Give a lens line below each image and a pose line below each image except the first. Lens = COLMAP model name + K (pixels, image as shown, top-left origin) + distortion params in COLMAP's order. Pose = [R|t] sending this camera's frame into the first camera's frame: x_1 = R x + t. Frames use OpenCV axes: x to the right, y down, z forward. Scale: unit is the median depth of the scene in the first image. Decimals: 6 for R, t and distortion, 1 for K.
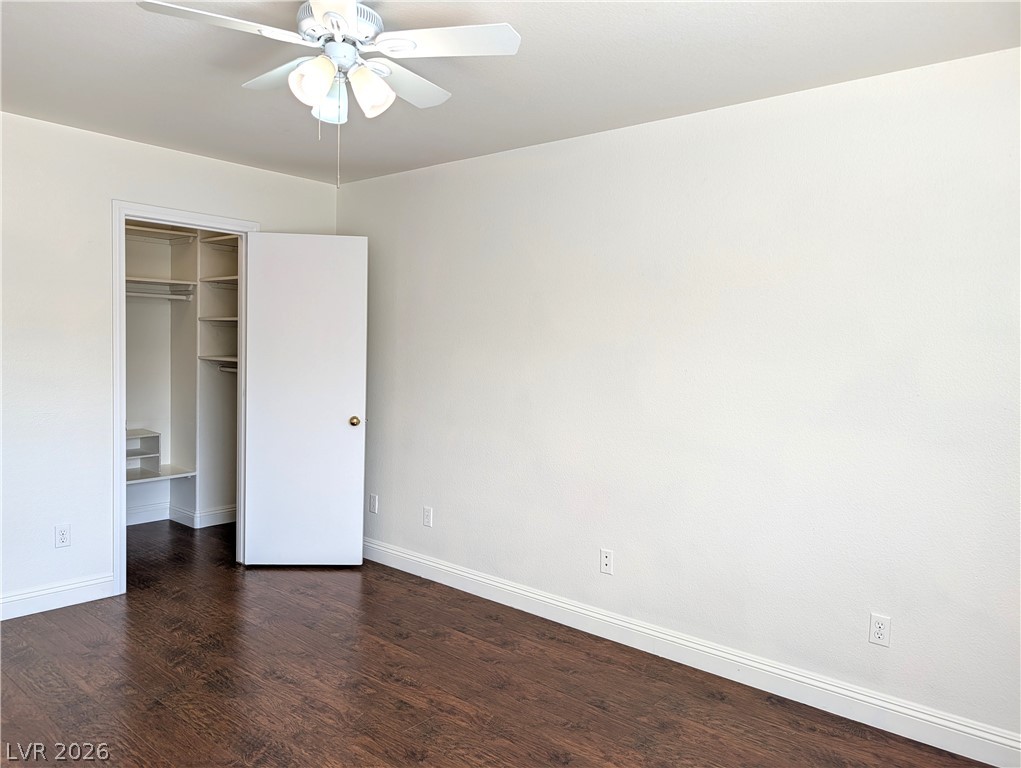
lens RADIAL K [[726.5, 0, 520.7], [0, 726.5, 380.5], [0, 0, 1]] dist [0.010373, -0.002704]
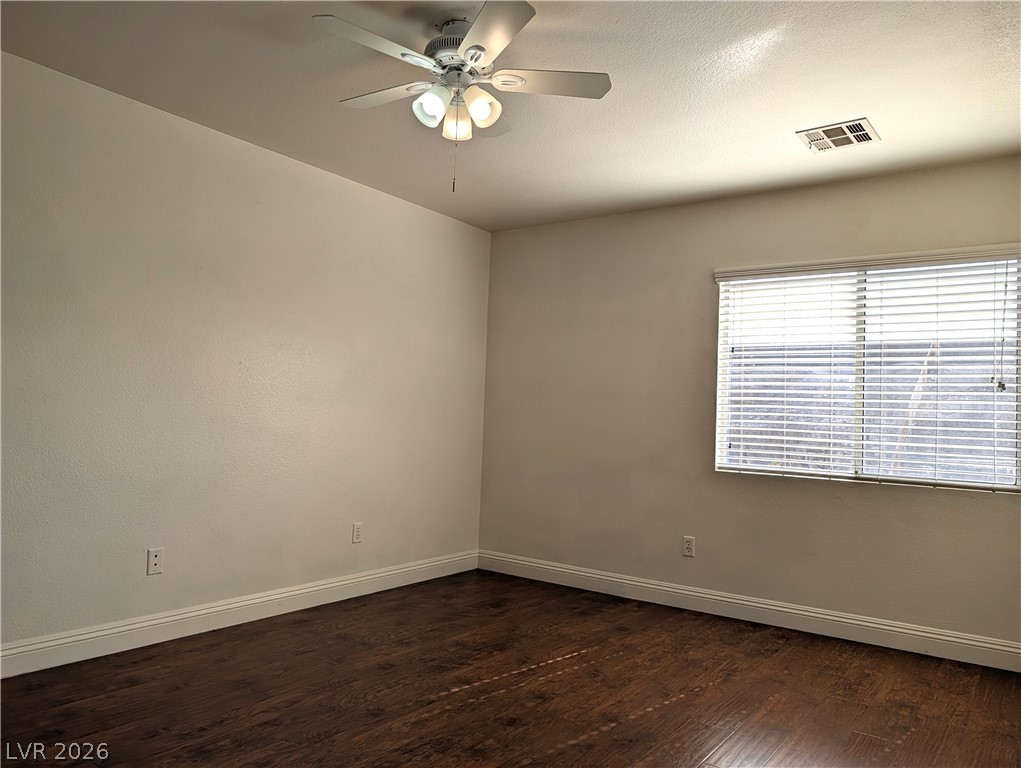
lens RADIAL K [[726.5, 0, 520.7], [0, 726.5, 380.5], [0, 0, 1]] dist [0.010373, -0.002704]
pose [[-0.067808, 0.012609, 0.997619, -0.987420], [-0.003454, 0.999911, -0.012872, 0.030687], [-0.997692, -0.004318, -0.067758, 0.687061]]
